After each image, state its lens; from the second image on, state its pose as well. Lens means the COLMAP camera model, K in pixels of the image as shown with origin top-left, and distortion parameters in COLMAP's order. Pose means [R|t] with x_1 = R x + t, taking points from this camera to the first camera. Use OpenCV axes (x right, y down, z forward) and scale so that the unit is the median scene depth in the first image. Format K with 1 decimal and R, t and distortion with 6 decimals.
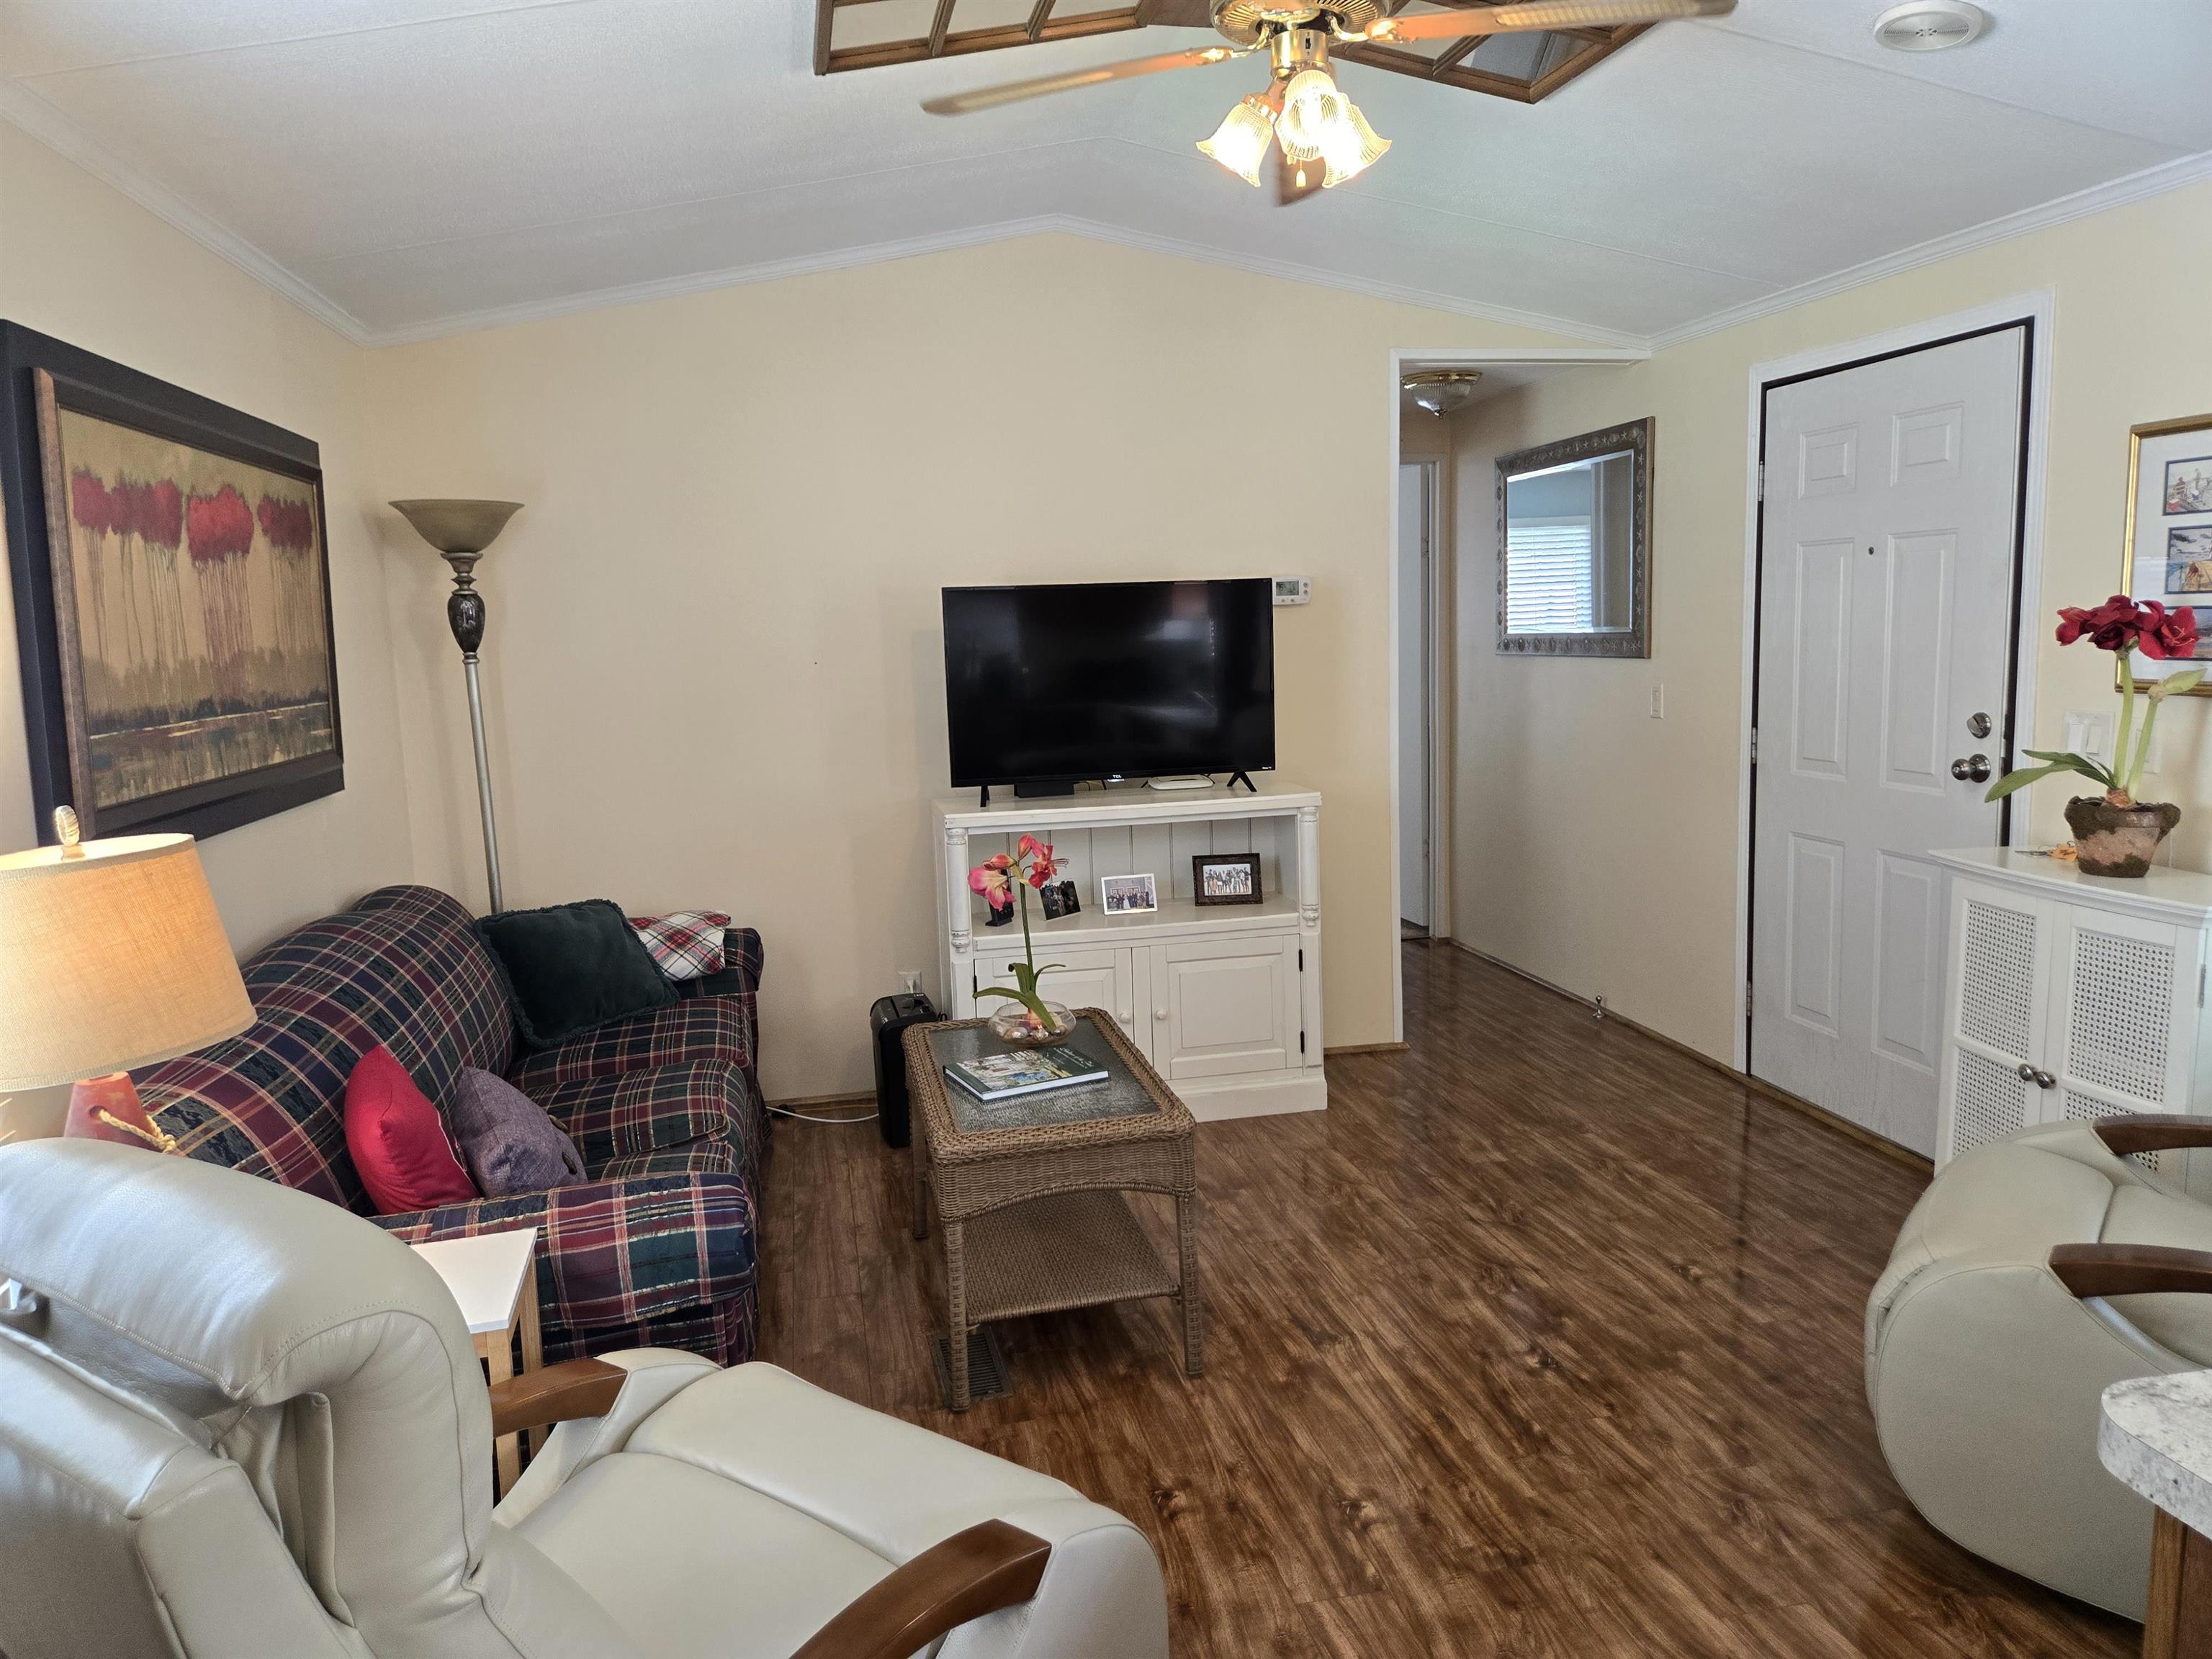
lens RADIAL K [[1465.3, 0, 1105.0], [0, 1465.3, 806.6], [0, 0, 1]] dist [0.091301, -0.078330]
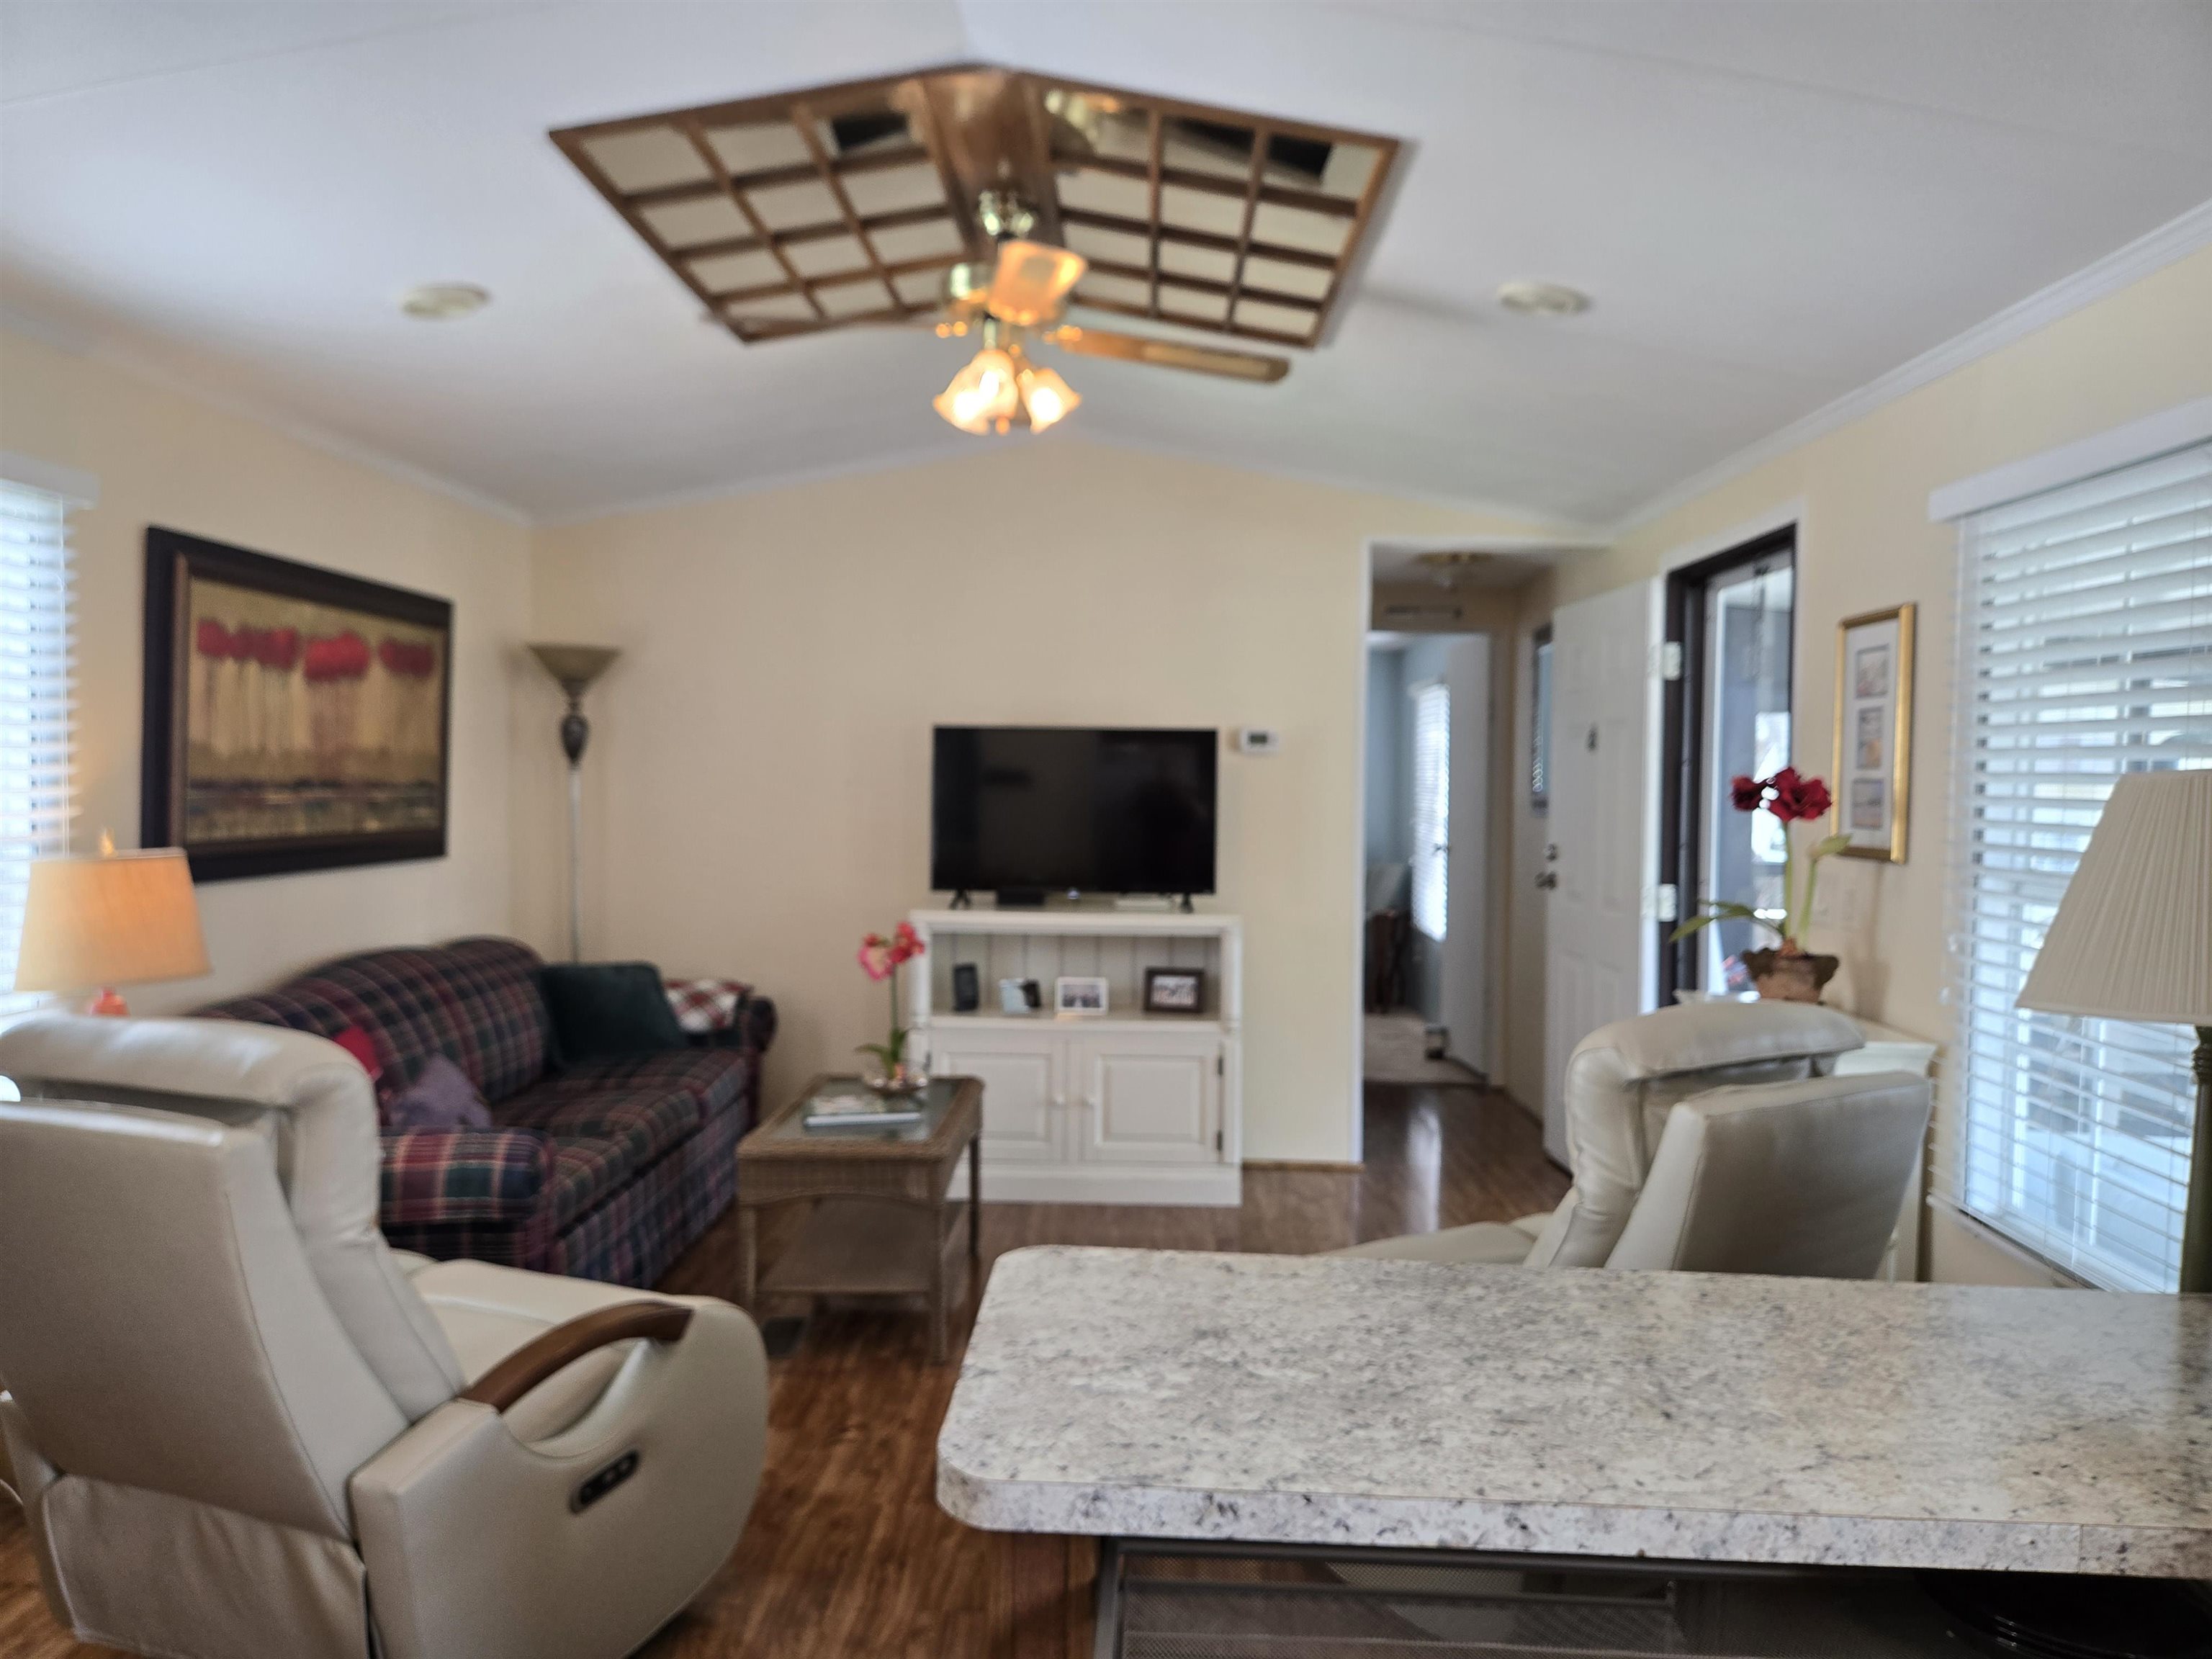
lens RADIAL K [[1496.7, 0, 1124.8], [0, 1496.7, 817.0], [0, 0, 1]] dist [0.066461, -0.075726]
pose [[0.972990, 0.050853, -0.225177, 0.333212], [-0.072858, 0.993227, -0.090512, 0.026752], [0.219049, 0.104474, 0.970104, -0.154320]]
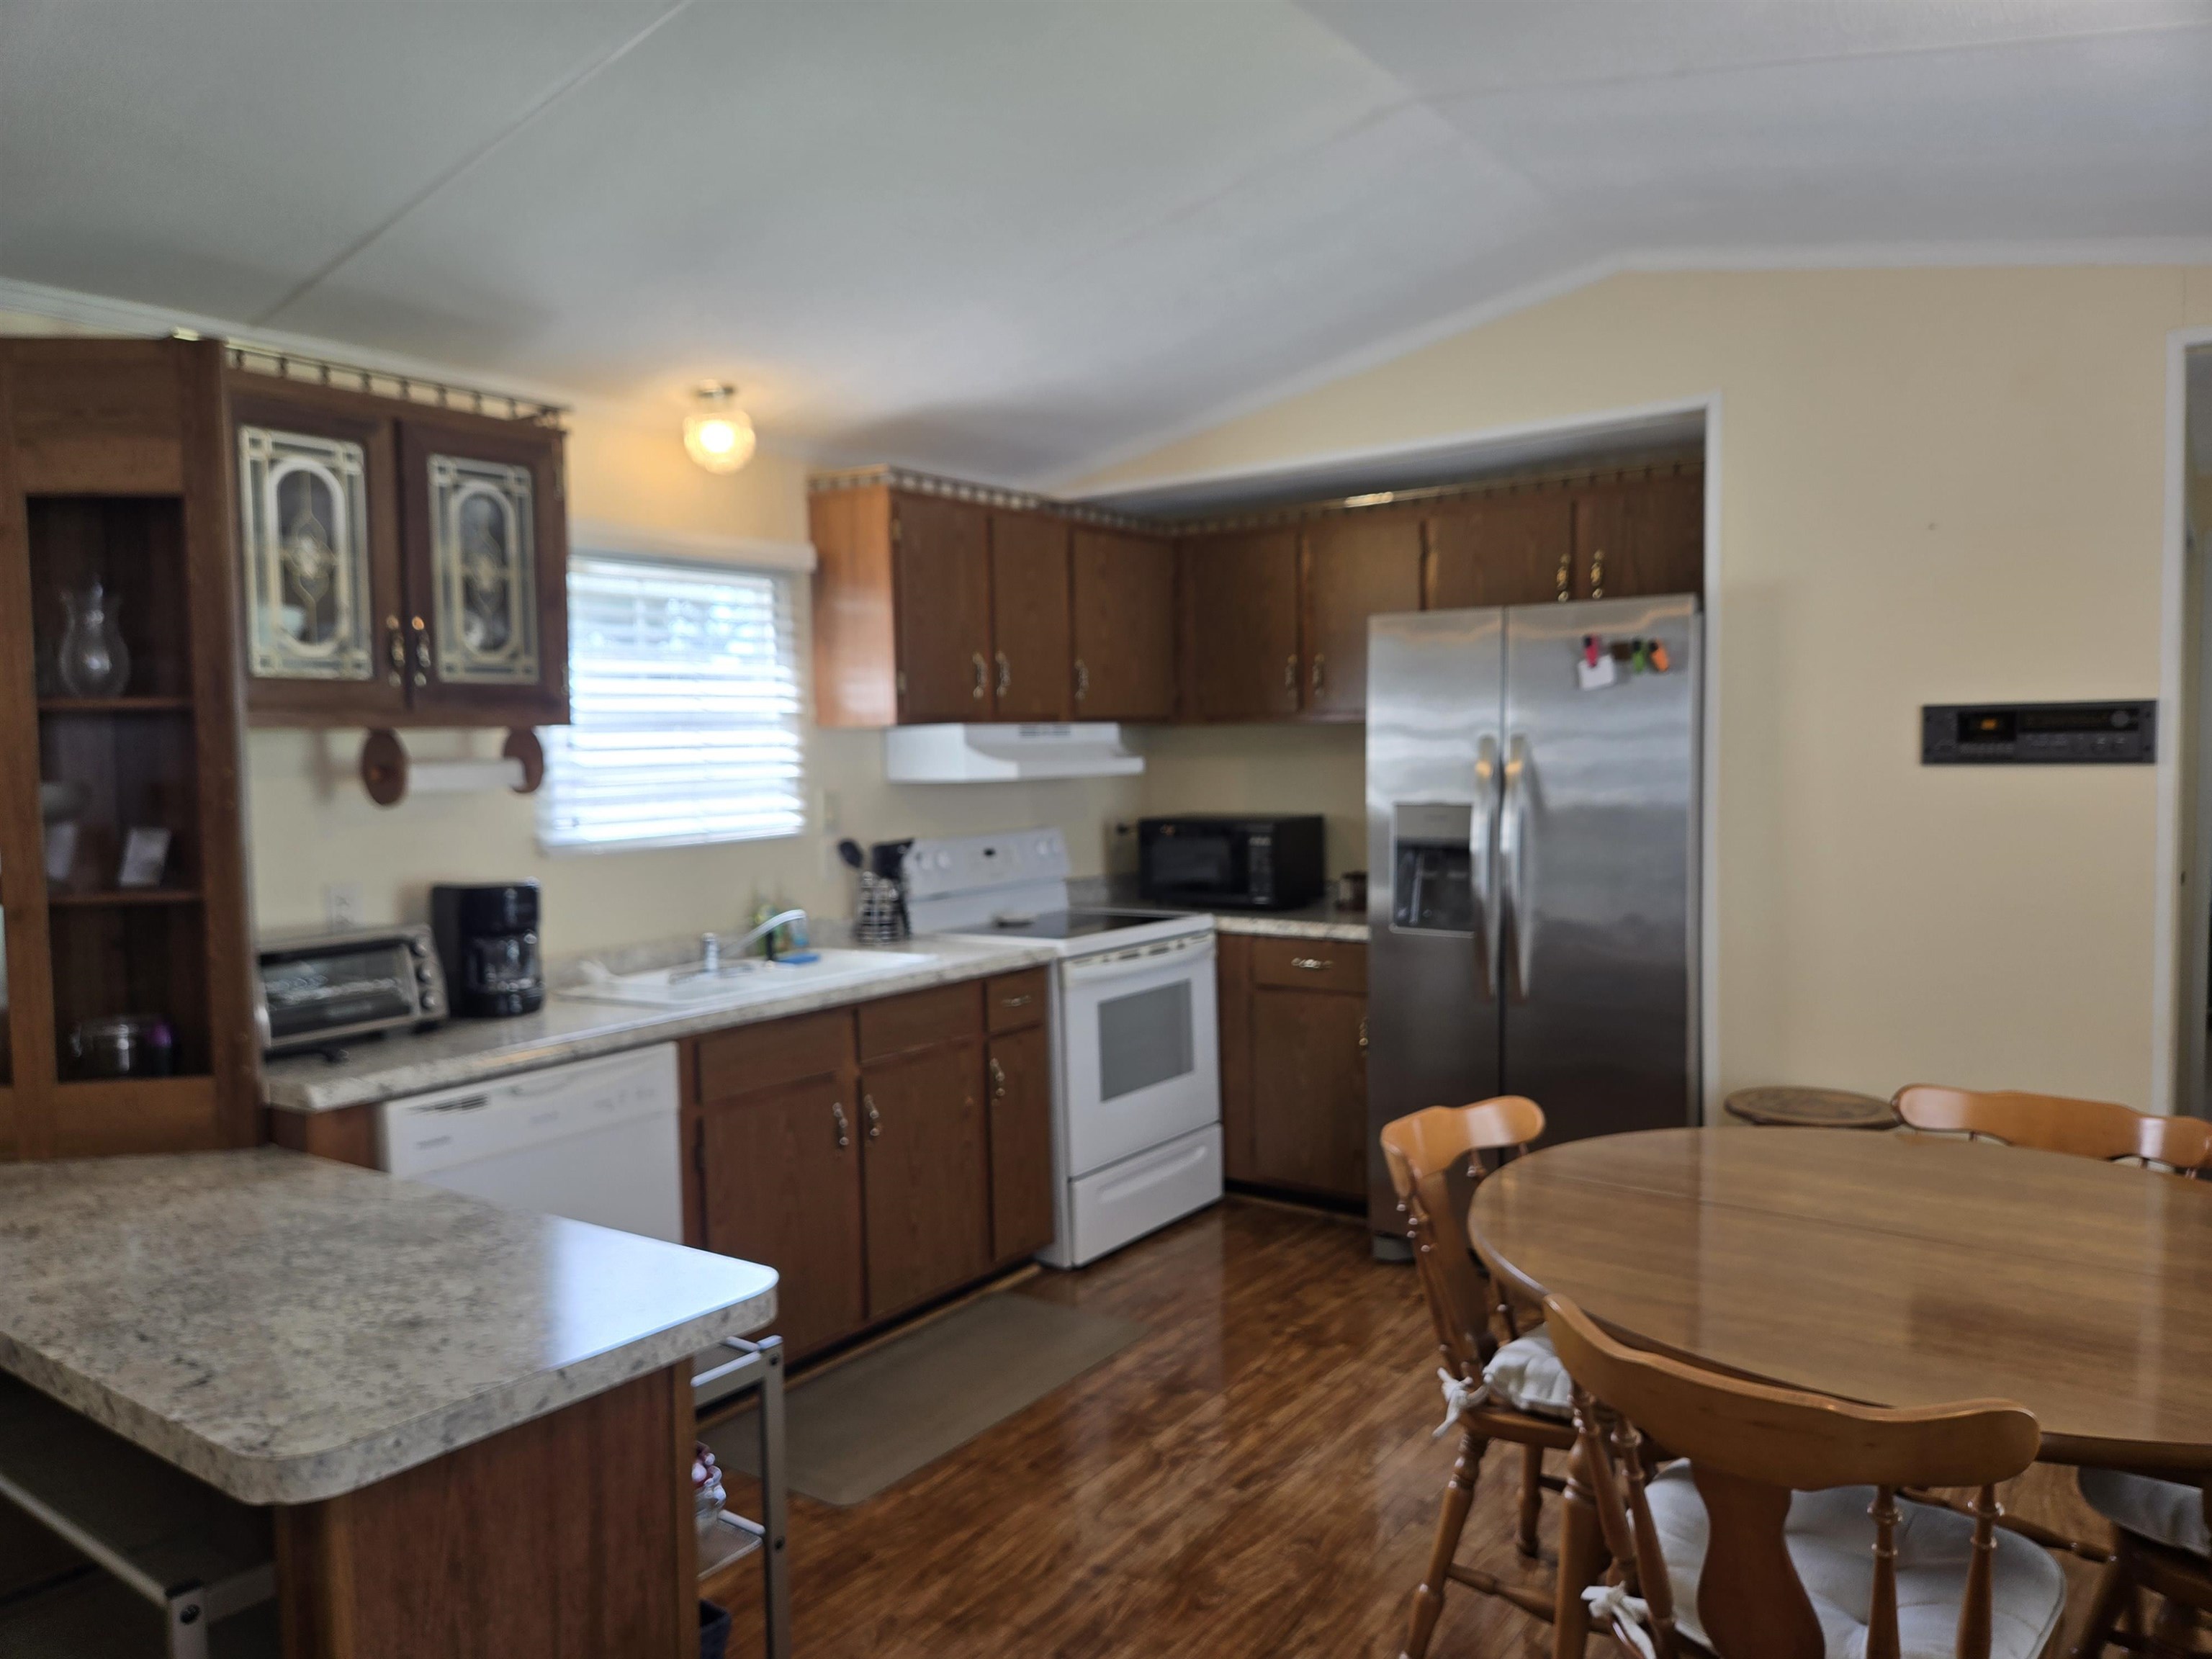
lens RADIAL K [[1496.7, 0, 1124.8], [0, 1496.7, 817.0], [0, 0, 1]] dist [0.066461, -0.075726]
pose [[-0.671834, 0.007254, 0.740666, -0.175607], [0.131821, 0.985160, 0.109922, -0.033410], [-0.728877, 0.171485, -0.662820, 0.367301]]
